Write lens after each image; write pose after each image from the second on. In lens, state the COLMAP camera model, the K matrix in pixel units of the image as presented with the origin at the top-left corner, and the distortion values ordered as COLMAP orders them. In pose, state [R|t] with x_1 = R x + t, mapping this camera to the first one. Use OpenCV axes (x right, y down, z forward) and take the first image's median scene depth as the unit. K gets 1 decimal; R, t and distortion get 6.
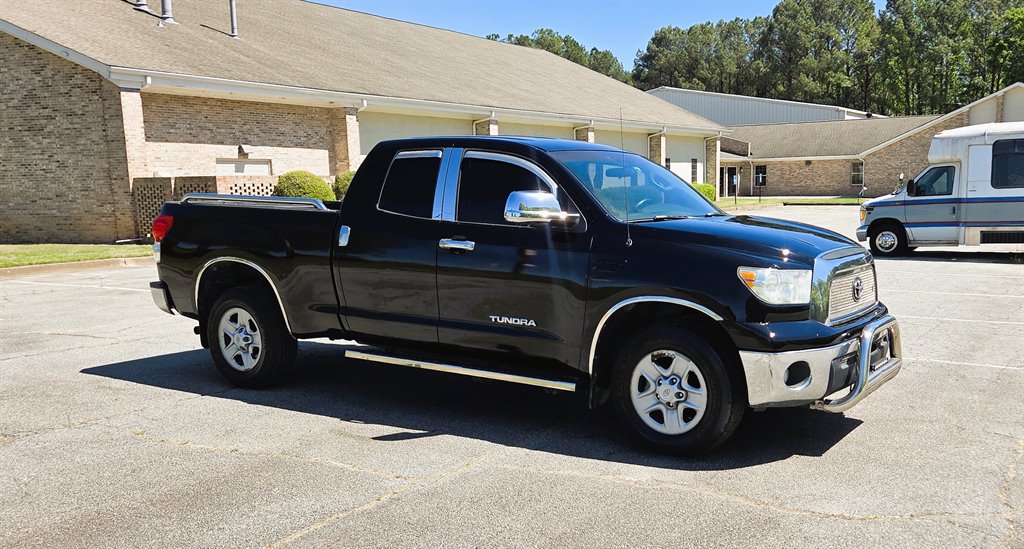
lens RADIAL K [[919.3, 0, 560.9], [0, 919.3, 320.5], [0, 0, 1]] dist [0.104371, -0.102969]
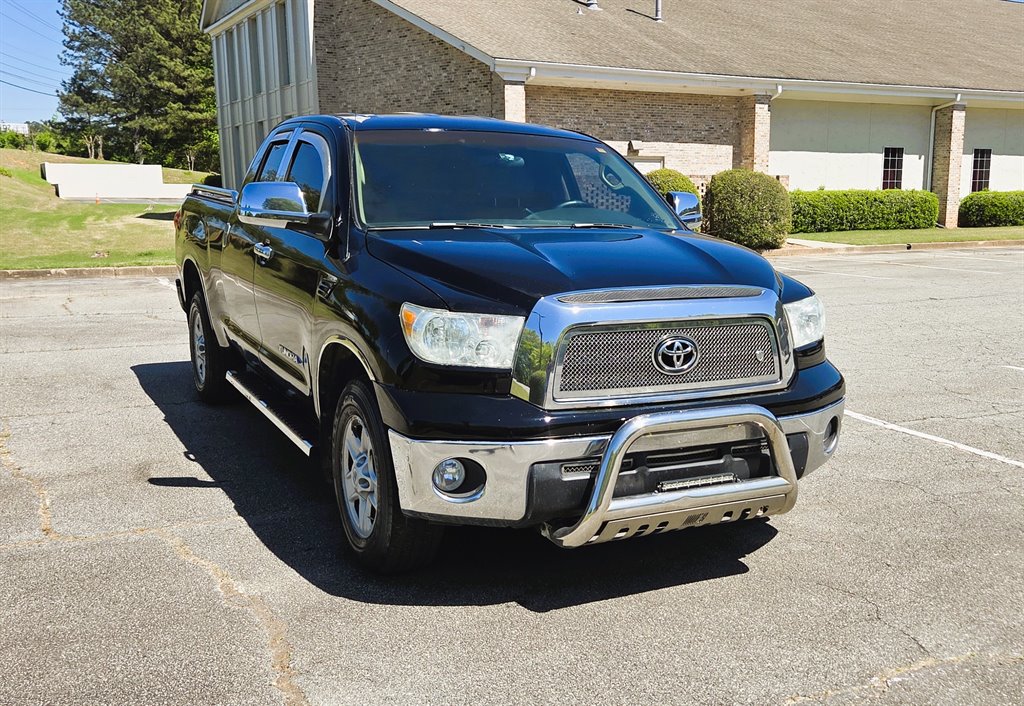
lens RADIAL K [[1058.9, 0, 574.5], [0, 1058.9, 357.2], [0, 0, 1]] dist [0.096351, -0.015287]
pose [[0.872535, 0.098345, -0.478550, 0.133697], [-0.092914, 0.995056, 0.035081, -0.011525], [0.479635, 0.013854, 0.877359, 0.078812]]
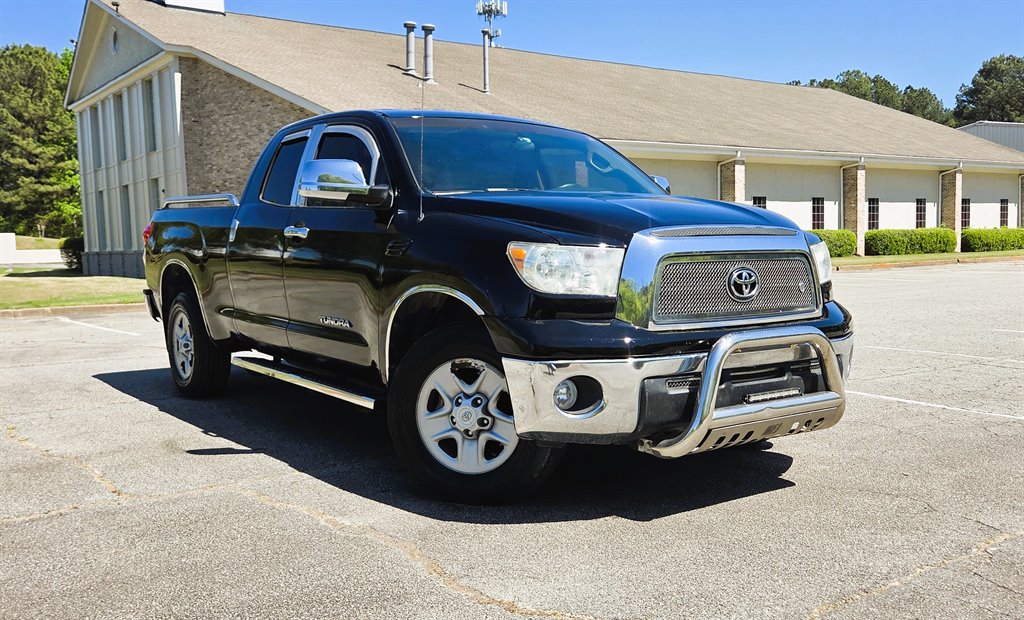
lens RADIAL K [[937.0, 0, 512.0], [0, 937.0, 310.0], [0, 0, 1]] dist [0.059248, -0.003642]
pose [[0.928631, 0.022620, -0.370315, 0.094017], [-0.049940, 0.996677, -0.064353, 0.008468], [0.367628, 0.078253, 0.926675, 0.065328]]
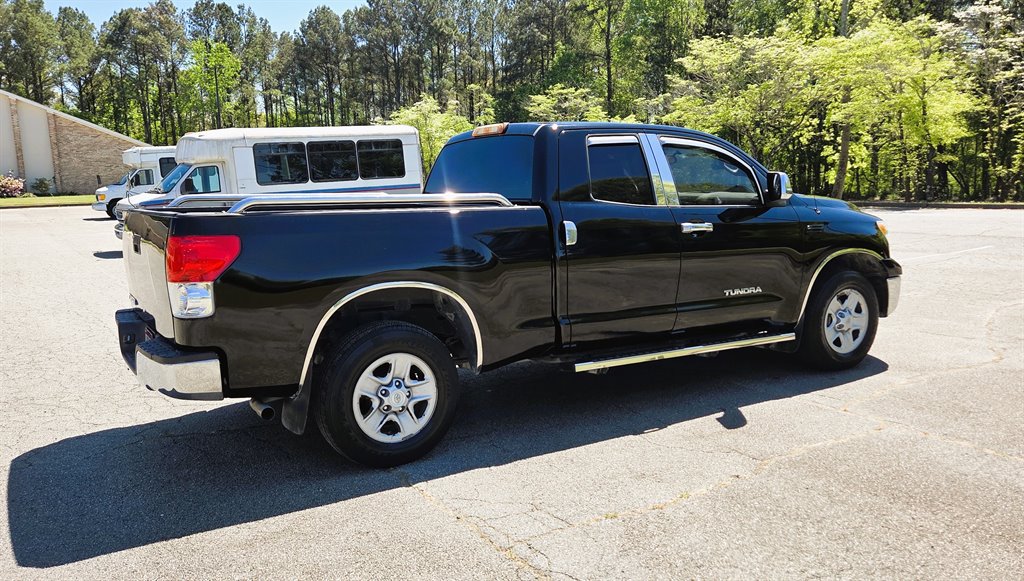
lens RADIAL K [[886.6, 0, 512.0], [0, 886.6, 290.5], [0, 0, 1]] dist [0.055771, -0.014324]
pose [[0.440129, -0.126662, 0.888956, -0.260422], [0.155097, 0.985845, 0.063678, -0.025891], [-0.884439, 0.109848, 0.453544, 0.177301]]
